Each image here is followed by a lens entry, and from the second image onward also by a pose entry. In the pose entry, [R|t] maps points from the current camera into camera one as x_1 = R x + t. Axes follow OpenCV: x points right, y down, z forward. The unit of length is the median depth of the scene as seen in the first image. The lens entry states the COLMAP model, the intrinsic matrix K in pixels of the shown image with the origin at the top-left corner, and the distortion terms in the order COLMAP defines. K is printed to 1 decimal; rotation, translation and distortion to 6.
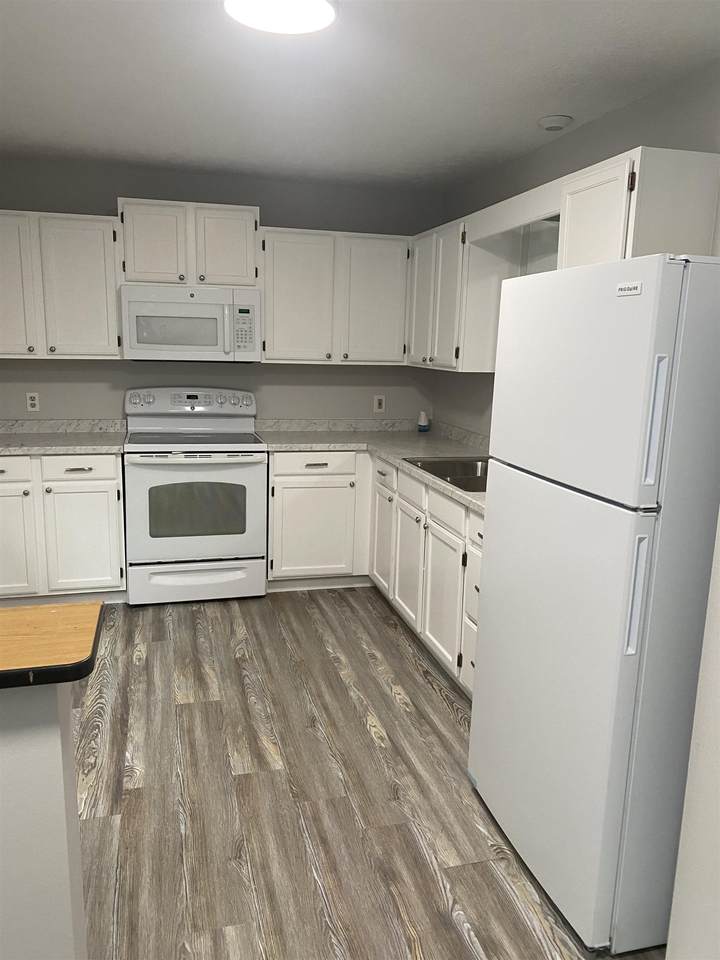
lens RADIAL K [[738.4, 0, 365.4], [0, 738.4, 475.2], [0, 0, 1]] dist [0.055137, -0.053005]
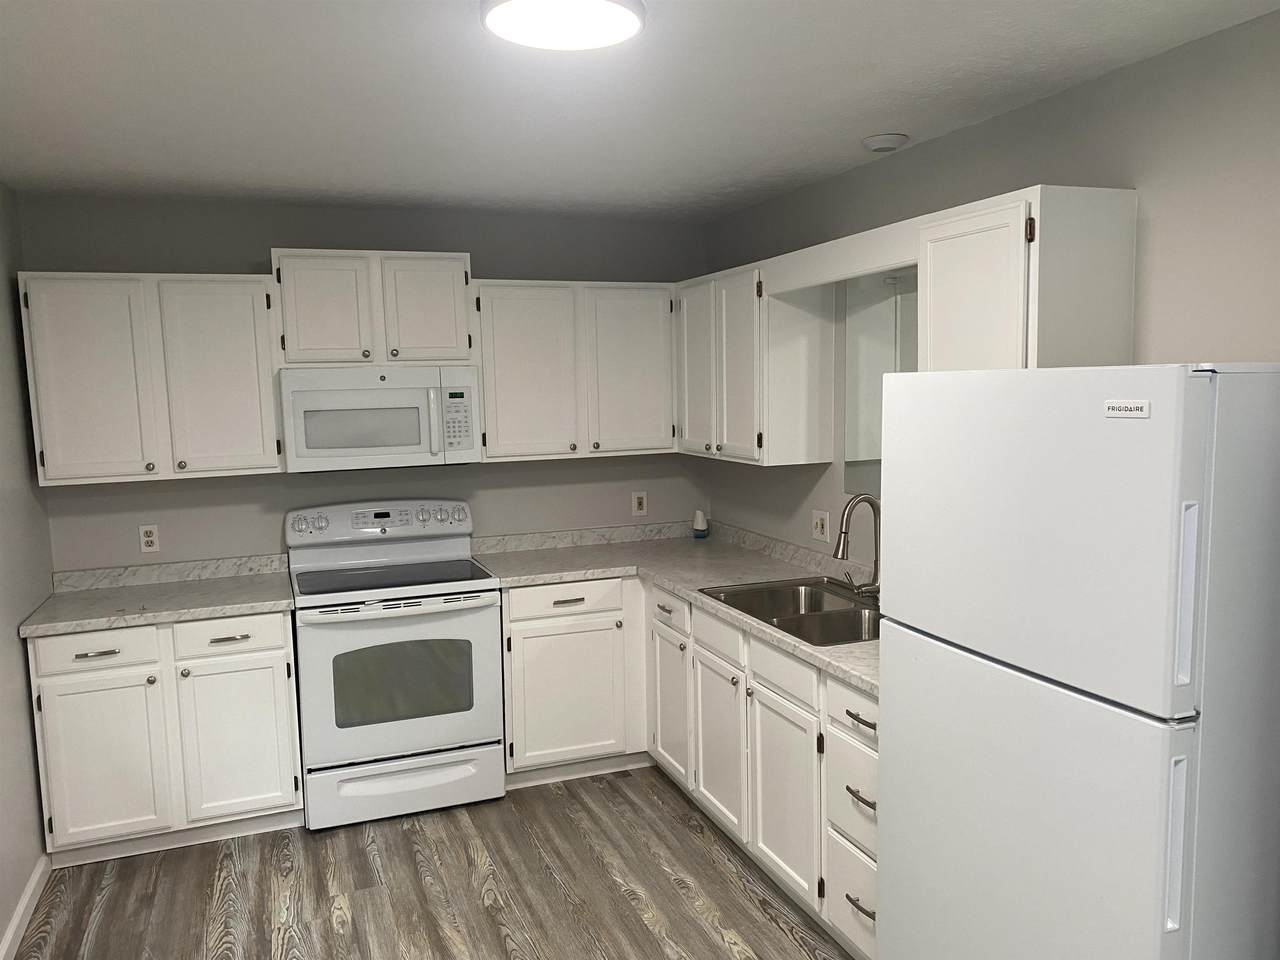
lens RADIAL K [[984.6, 0, 647.5], [0, 984.6, 482.4], [0, 0, 1]] dist [0.055137, -0.053005]
pose [[0.993646, -0.058856, 0.095933, -0.081975], [0.066057, 0.995091, -0.073696, -0.058287], [-0.091125, 0.079564, 0.992656, 0.042957]]
